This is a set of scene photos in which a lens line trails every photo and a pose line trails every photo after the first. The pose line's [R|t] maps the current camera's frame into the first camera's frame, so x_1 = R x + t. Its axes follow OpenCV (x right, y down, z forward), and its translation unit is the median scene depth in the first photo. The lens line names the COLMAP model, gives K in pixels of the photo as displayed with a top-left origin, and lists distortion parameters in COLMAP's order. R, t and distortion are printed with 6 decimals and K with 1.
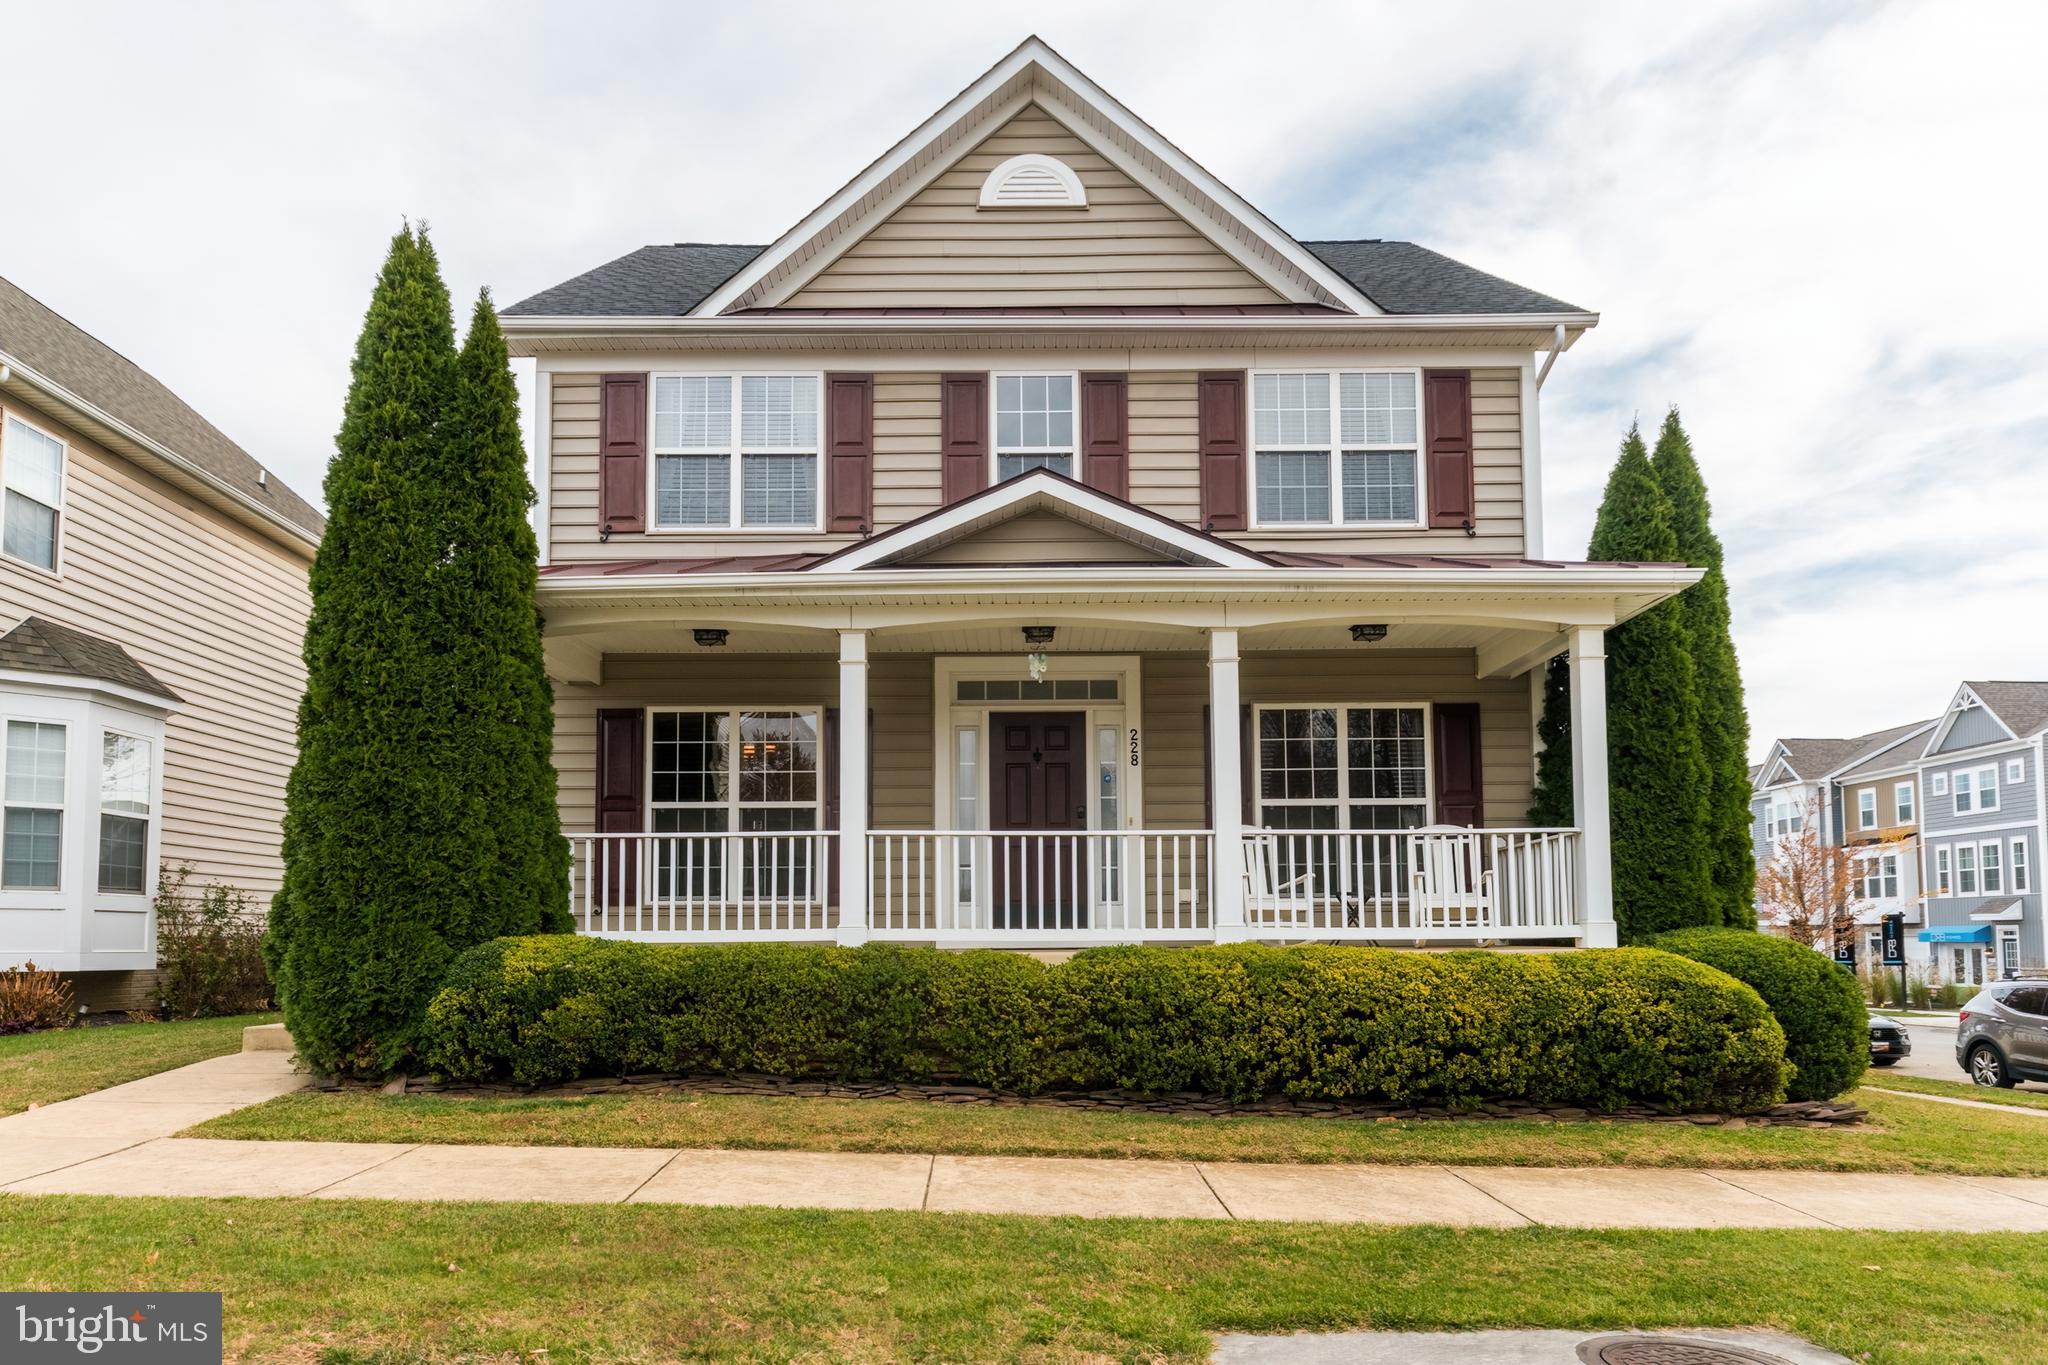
lens RADIAL K [[1269.2, 0, 1023.8], [0, 1269.2, 749.8], [0, 0, 1]] dist [-0.000519, -0.000113]
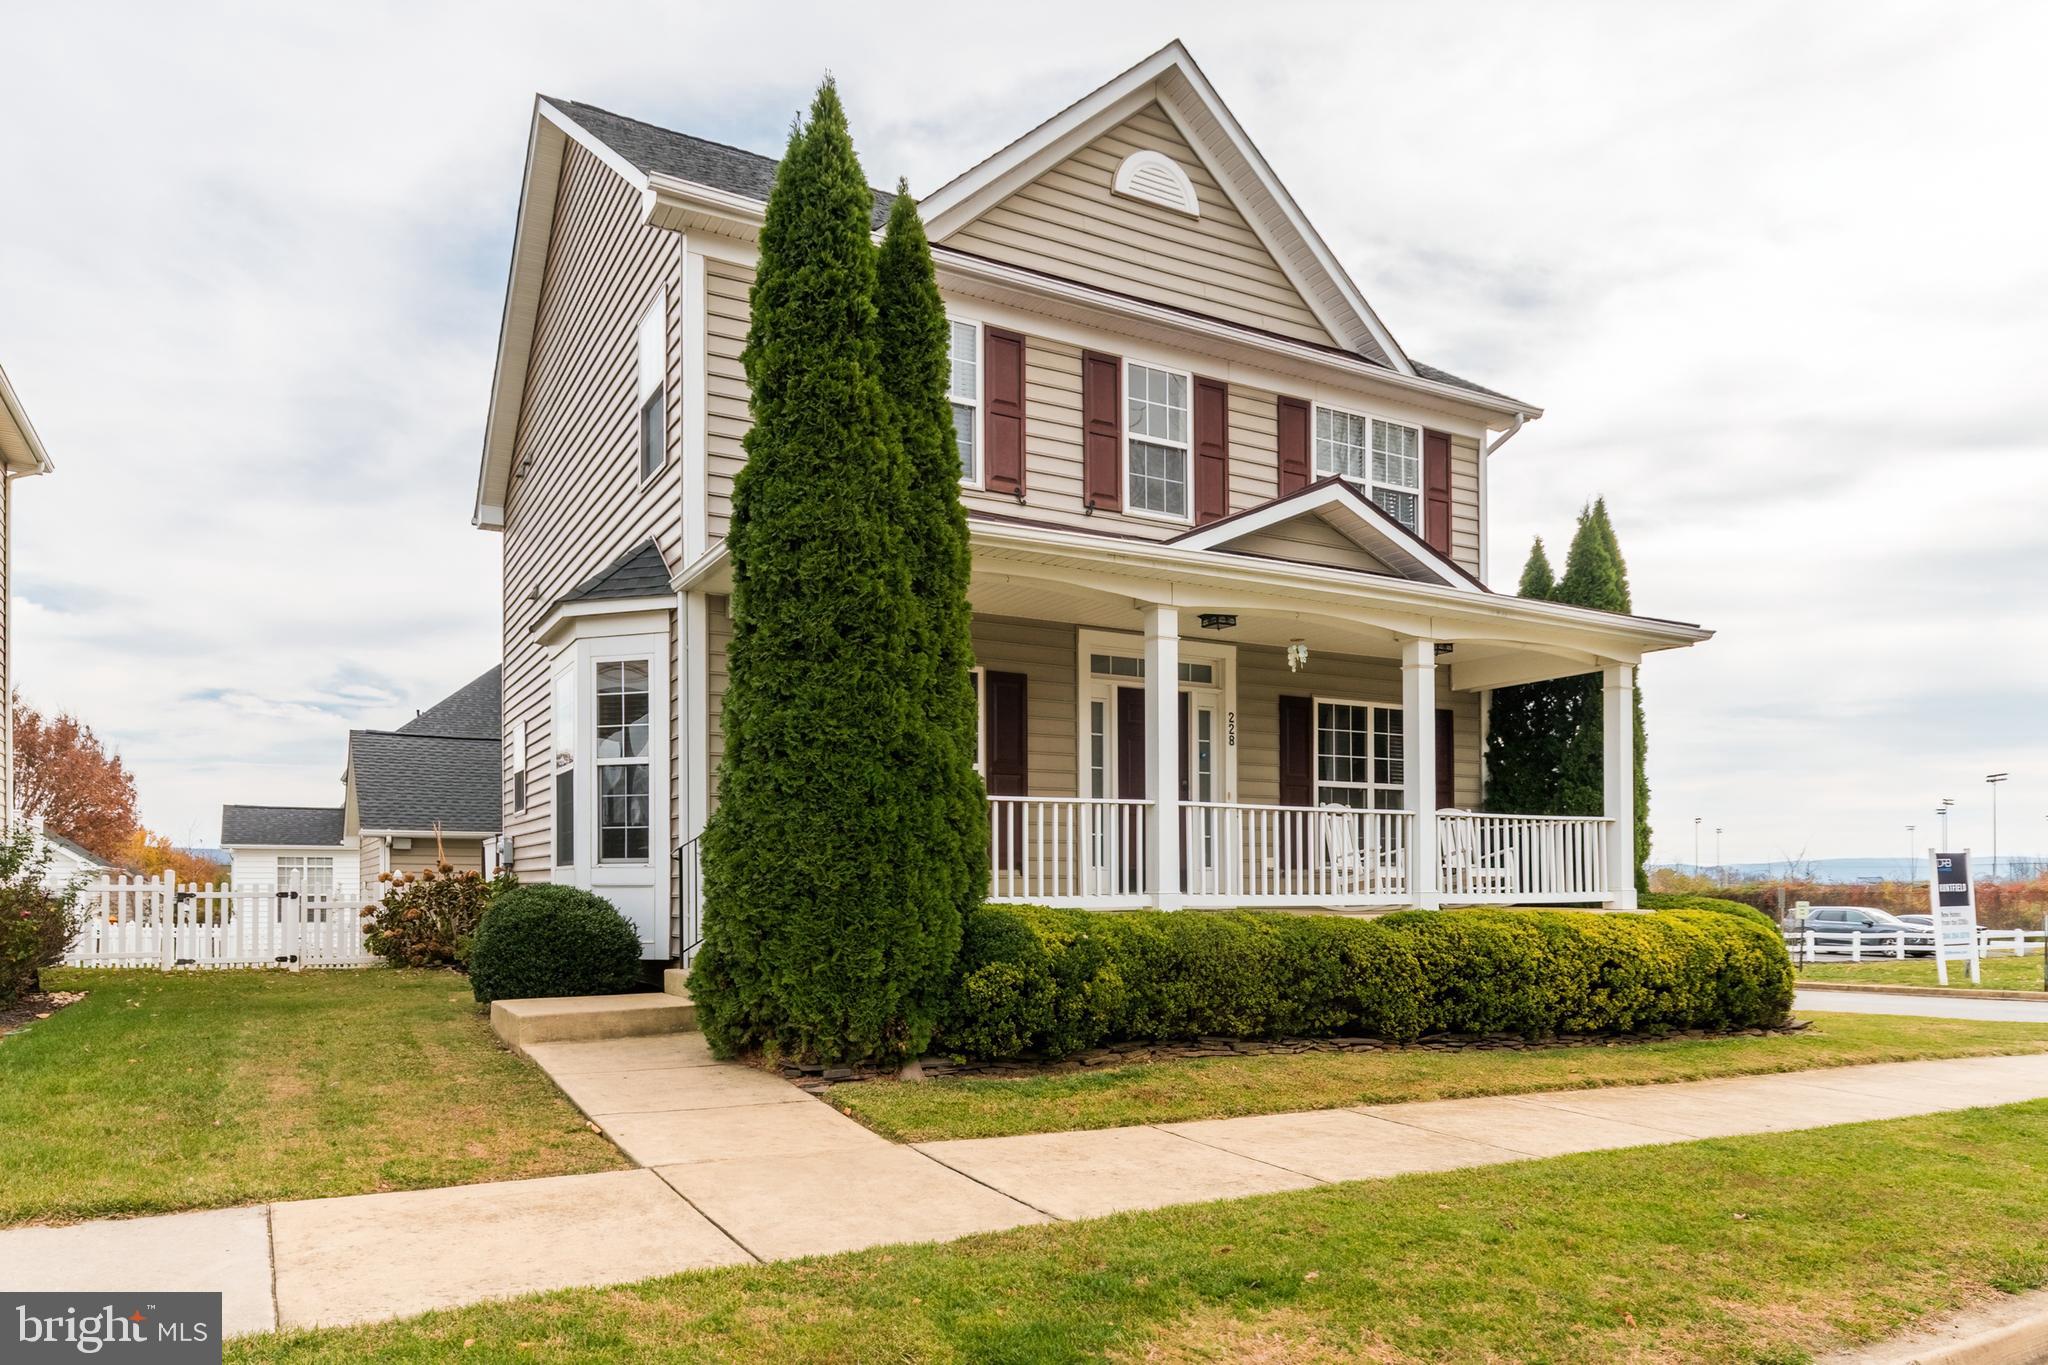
lens RADIAL K [[1223.6, 0, 1019.6], [0, 1223.6, 769.4], [0, 0, 1]] dist [-0.001096, 0.000643]
pose [[0.885447, 0.047780, 0.462278, -0.578370], [-0.071174, 0.996908, 0.033287, 0.011160], [-0.459258, -0.062376, 0.886110, 0.140438]]
